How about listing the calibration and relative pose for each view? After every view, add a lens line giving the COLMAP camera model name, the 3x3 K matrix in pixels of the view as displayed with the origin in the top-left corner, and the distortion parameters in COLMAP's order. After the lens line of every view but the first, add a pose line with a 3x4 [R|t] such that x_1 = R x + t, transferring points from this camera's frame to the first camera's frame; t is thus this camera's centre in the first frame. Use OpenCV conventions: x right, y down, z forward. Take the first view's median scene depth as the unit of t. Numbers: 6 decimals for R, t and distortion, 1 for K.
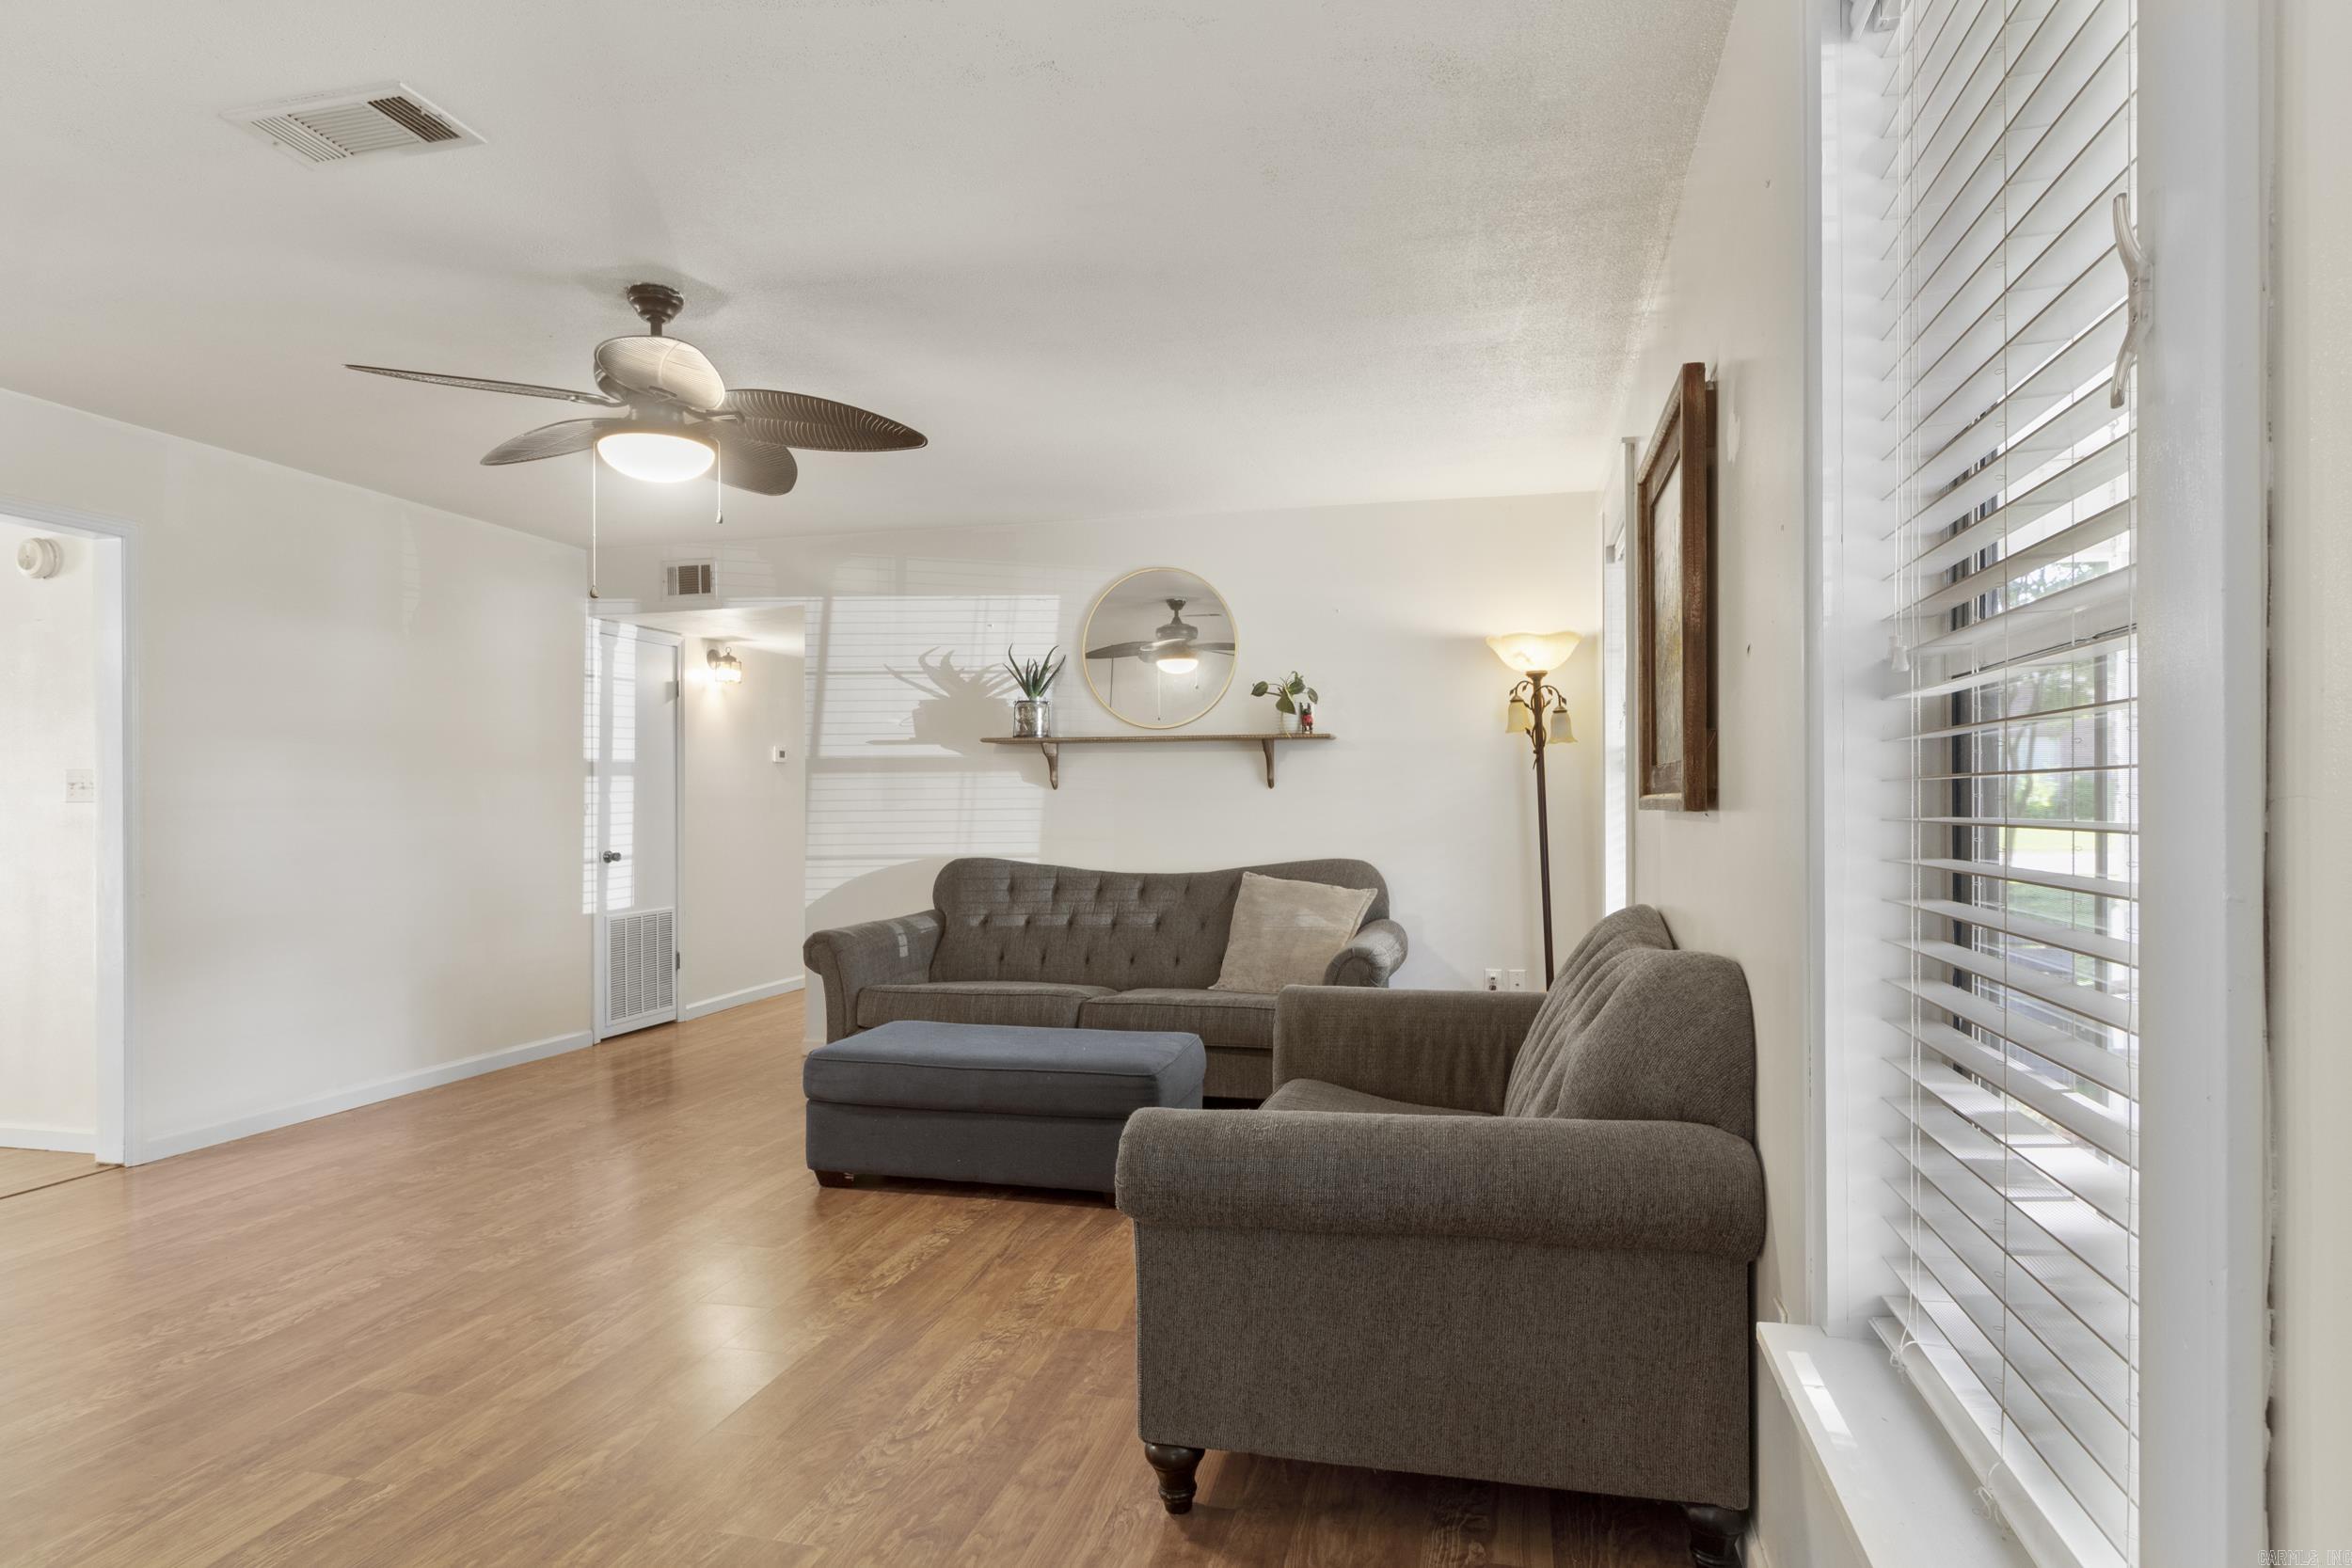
lens RADIAL K [[1287.3, 0, 1191.8], [0, 1287.3, 800.4], [0, 0, 1]] dist [0.004457, 0.000352]
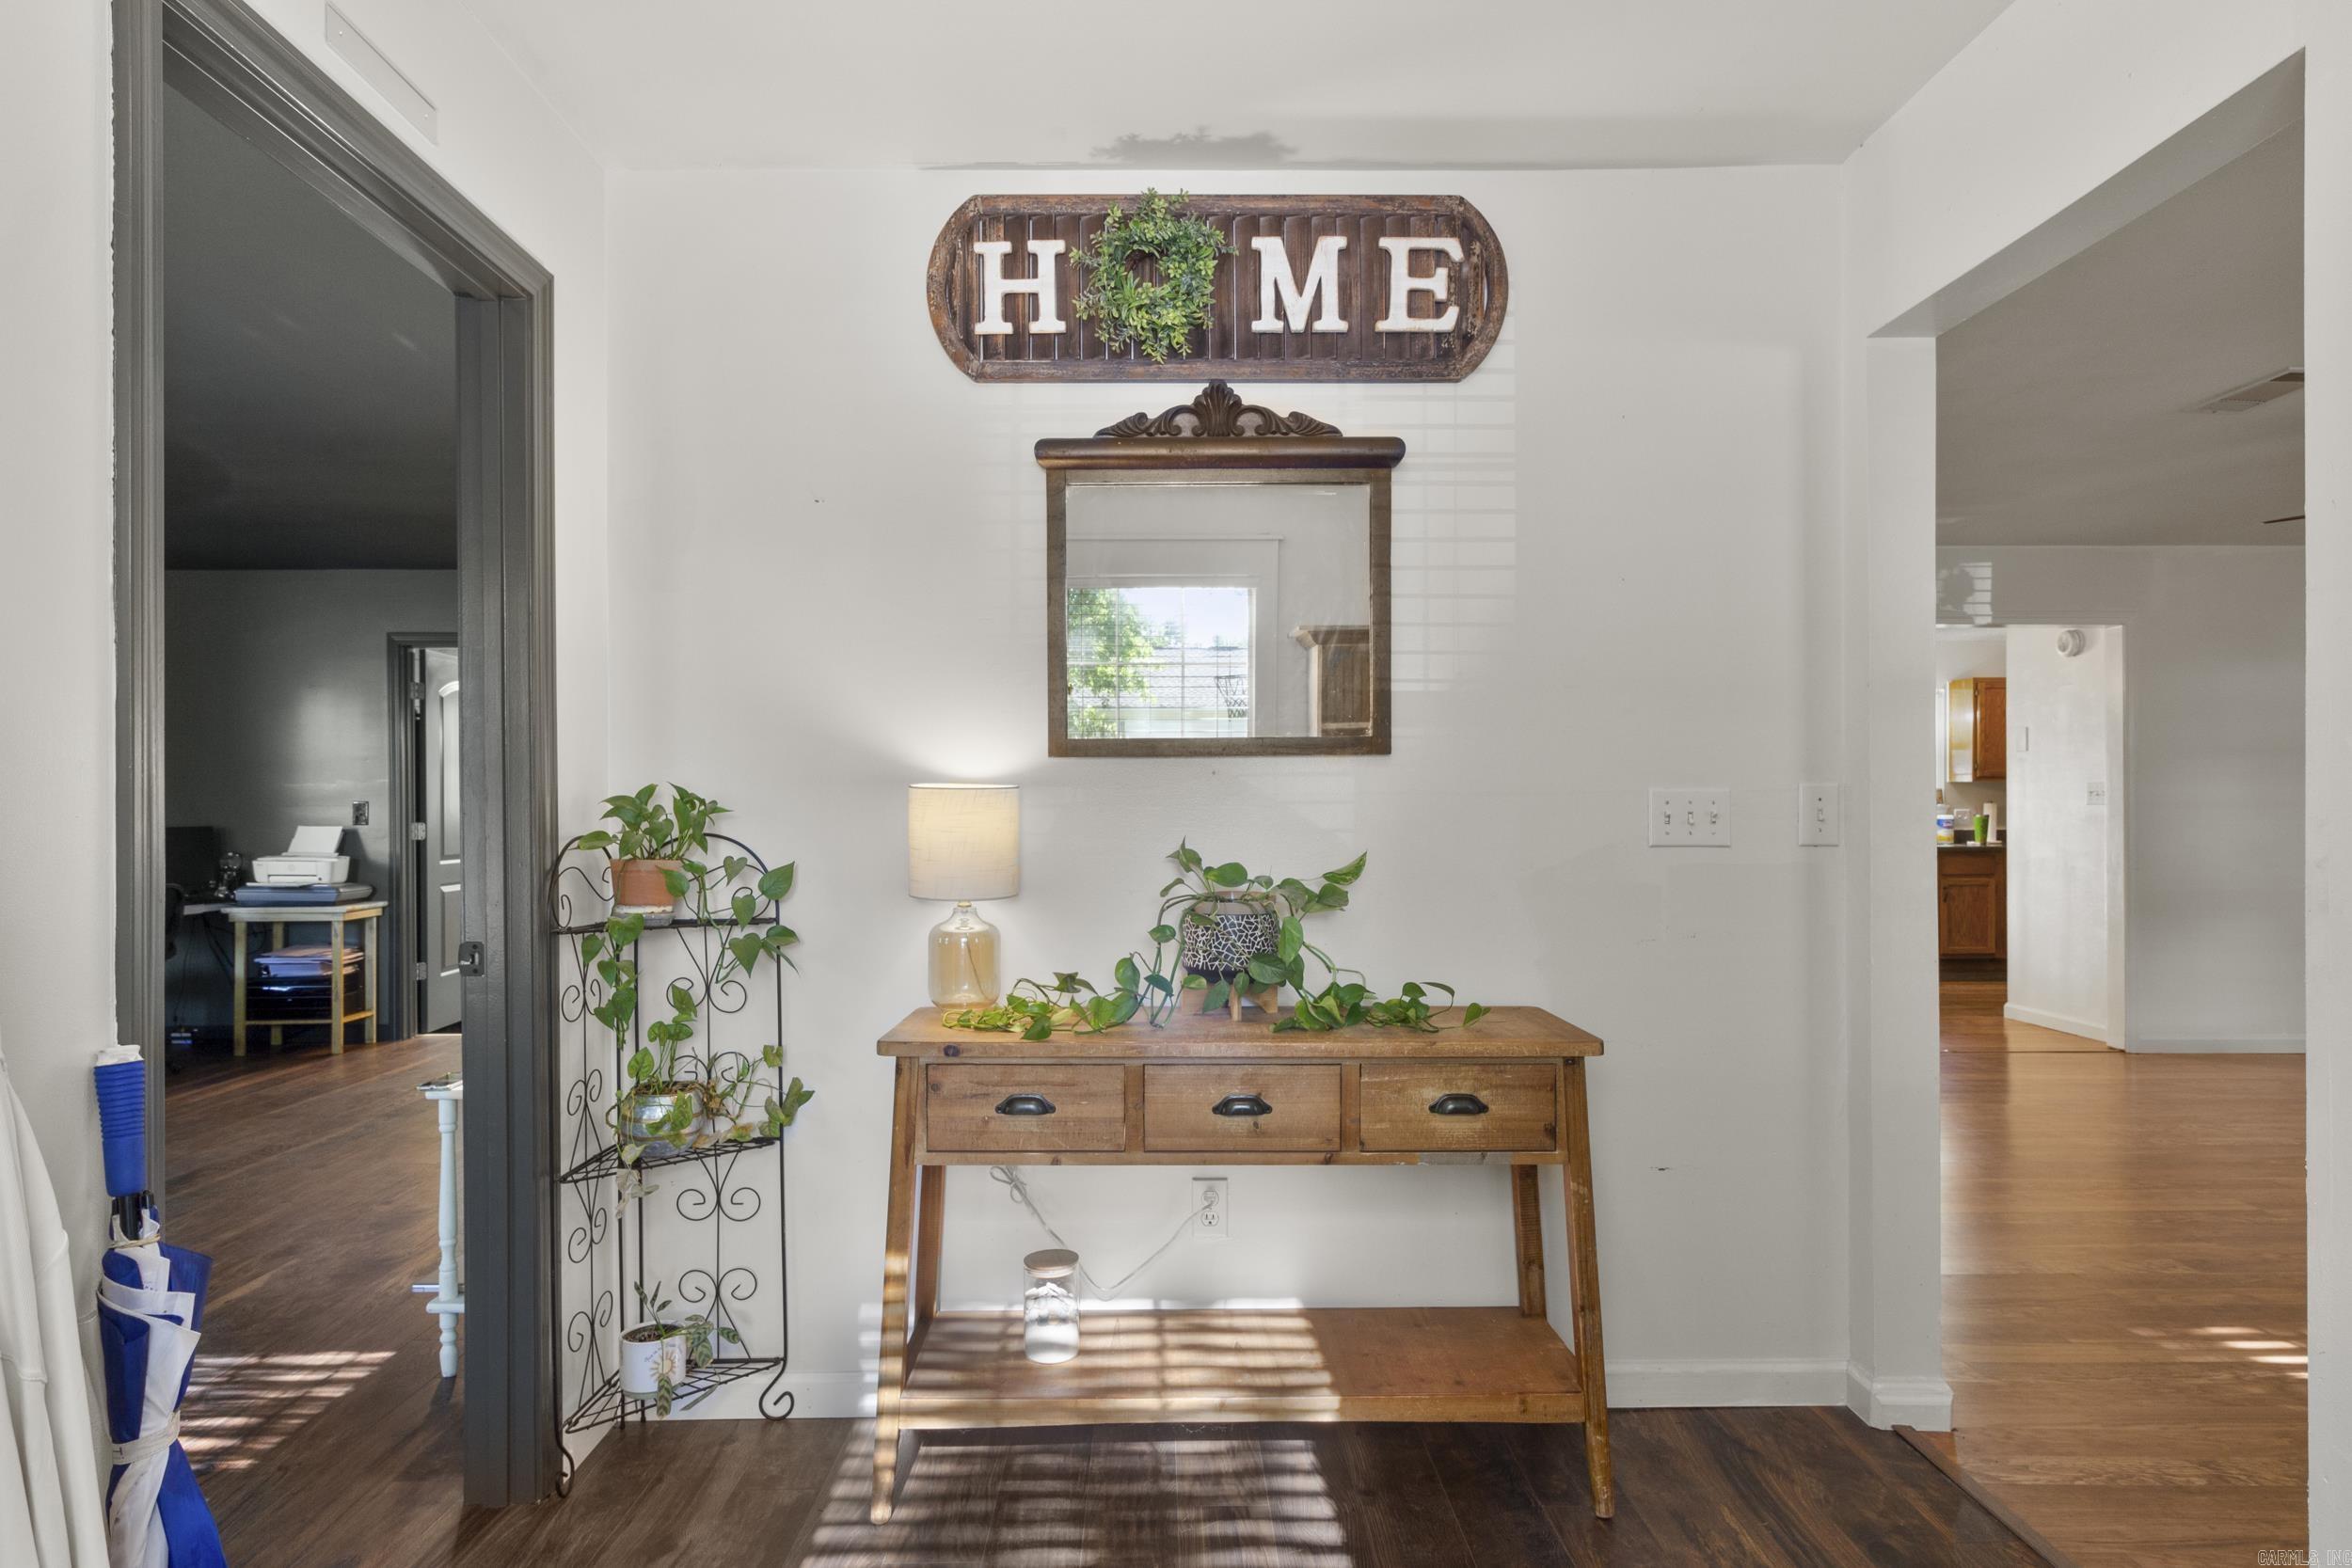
lens RADIAL K [[1287.3, 0, 1191.8], [0, 1287.3, 800.4], [0, 0, 1]] dist [0.004457, 0.000352]
pose [[0.255197, -0.001473, -0.966888, 0.275198], [0.000472, 0.999999, -0.001399, -0.001283], [0.966889, -0.000099, 0.255197, -0.342130]]
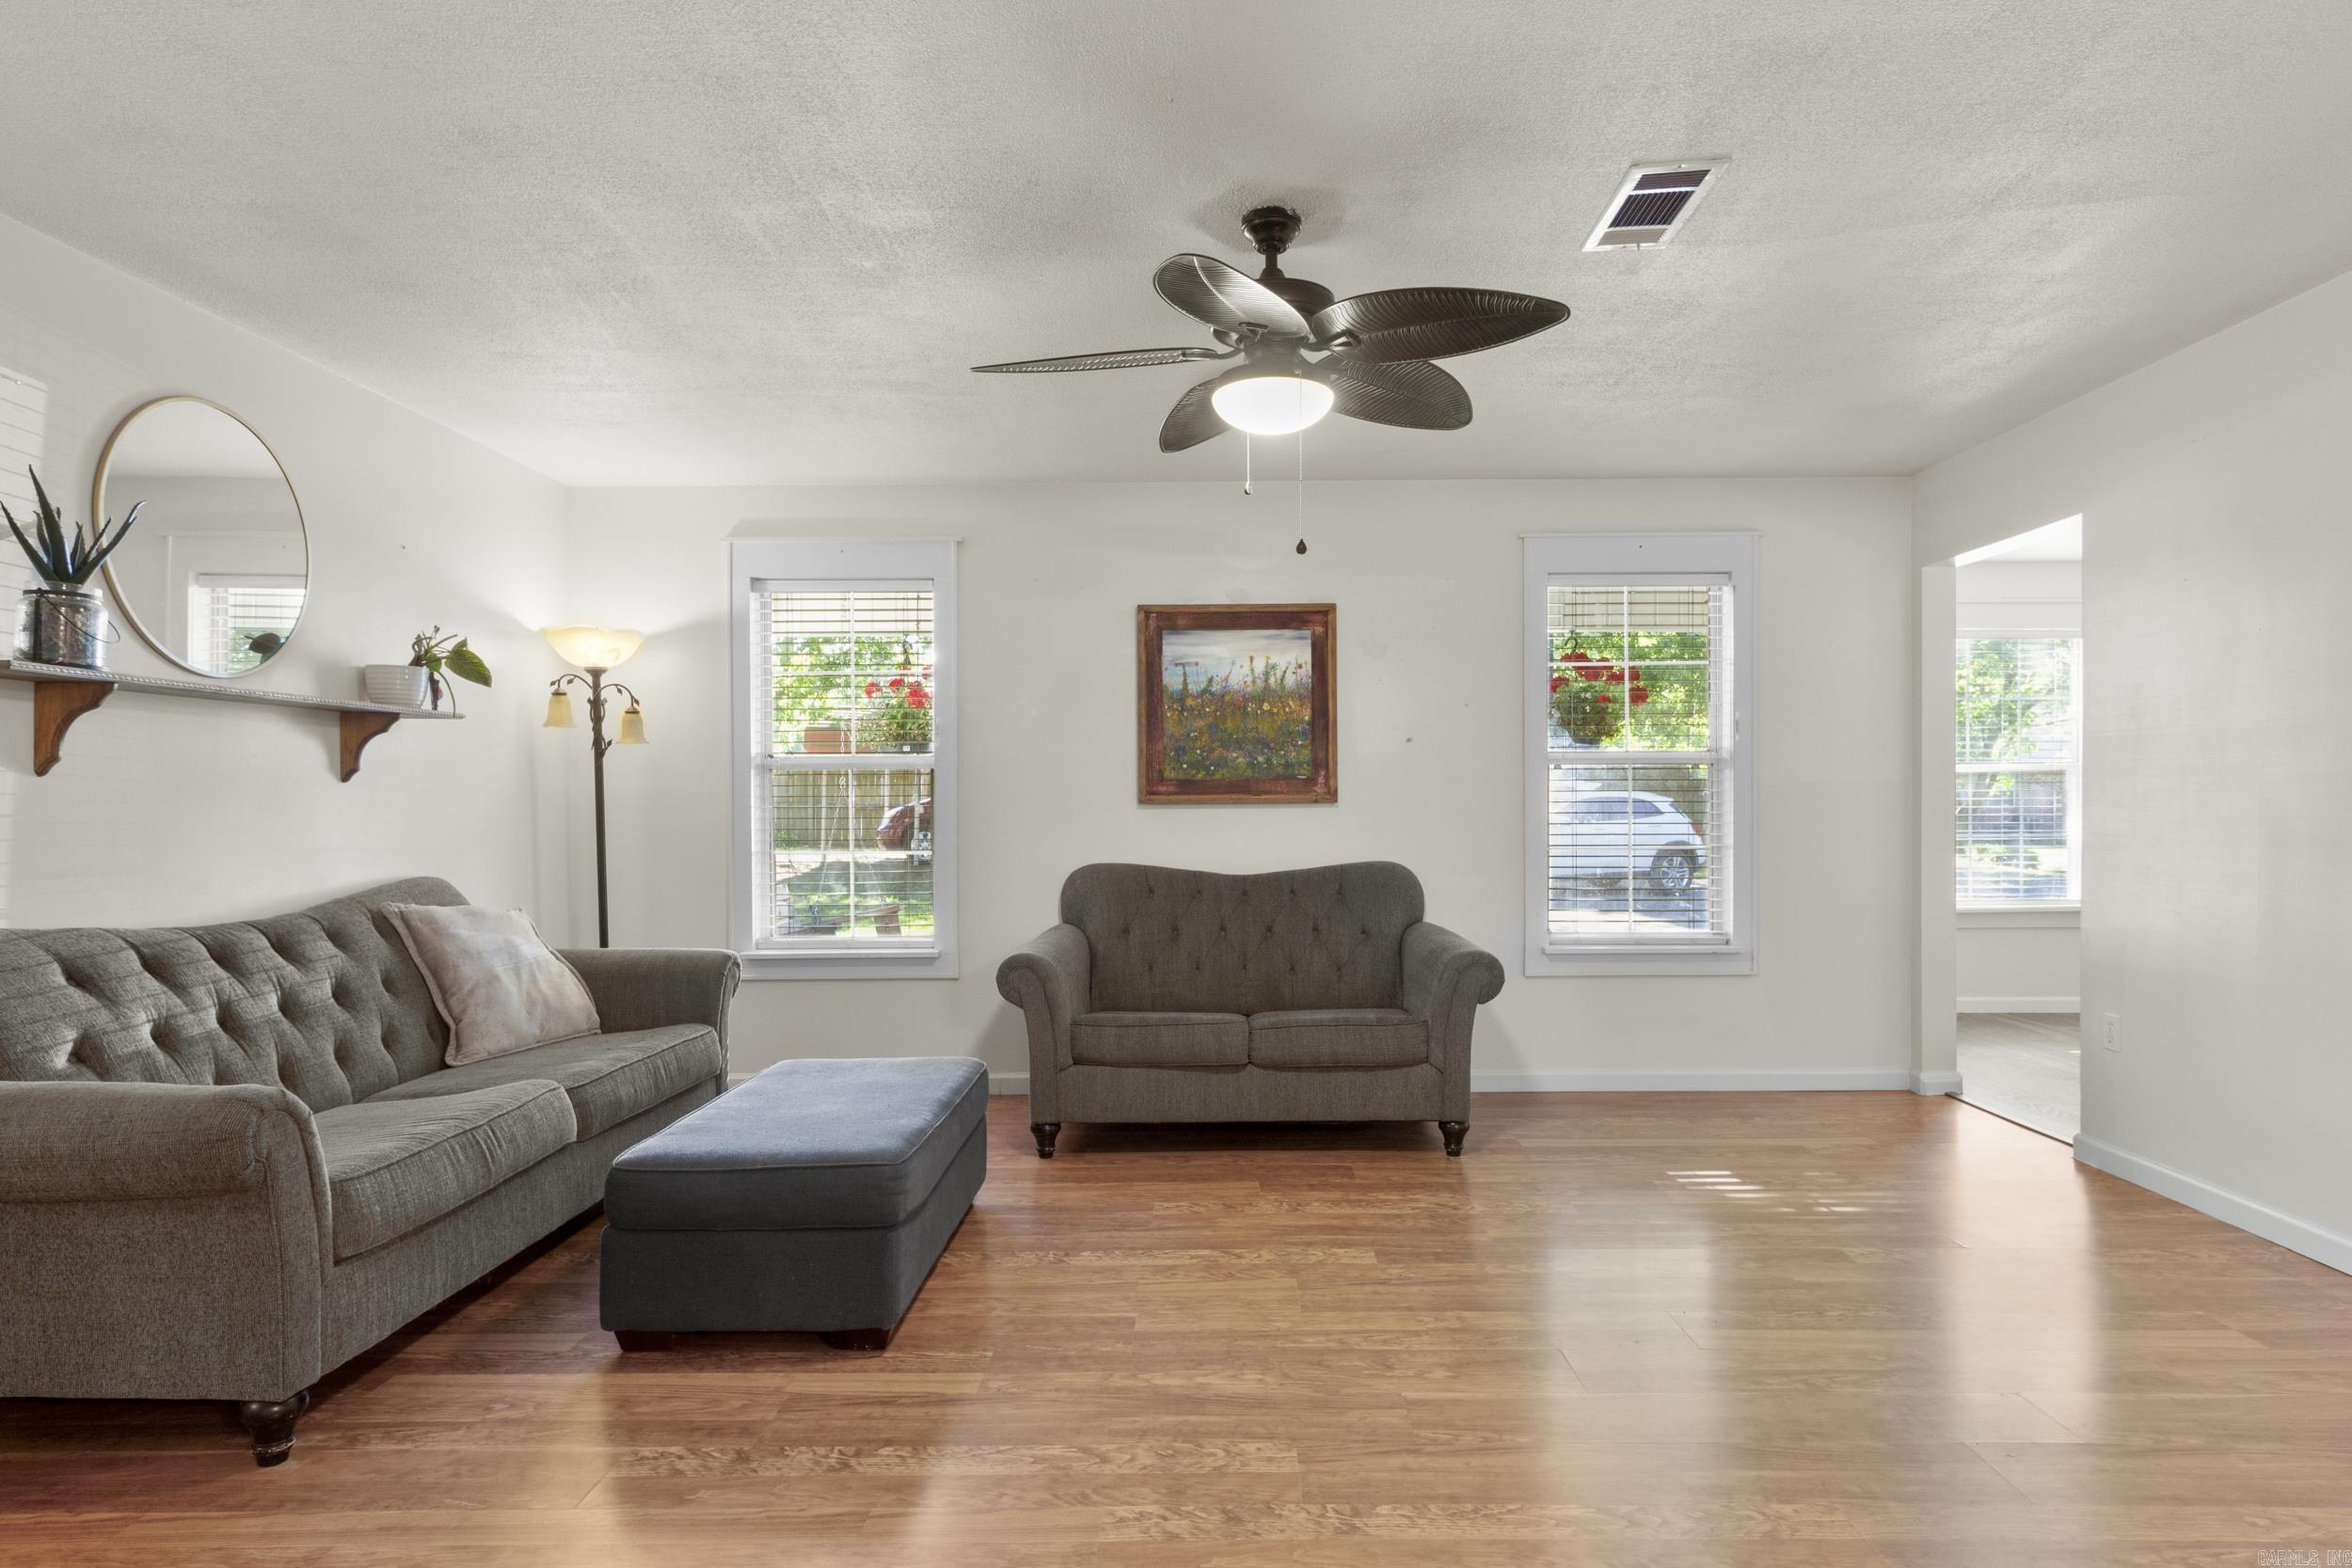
lens RADIAL K [[1294.4, 0, 1220.2], [0, 1294.4, 807.6], [0, 0, 1]] dist [0.002281, 0.000912]
pose [[-0.234142, -0.001159, 0.972202, -0.788808], [0.004189, 0.999989, 0.002201, 0.005032], [-0.972193, 0.004588, -0.234135, 0.770671]]
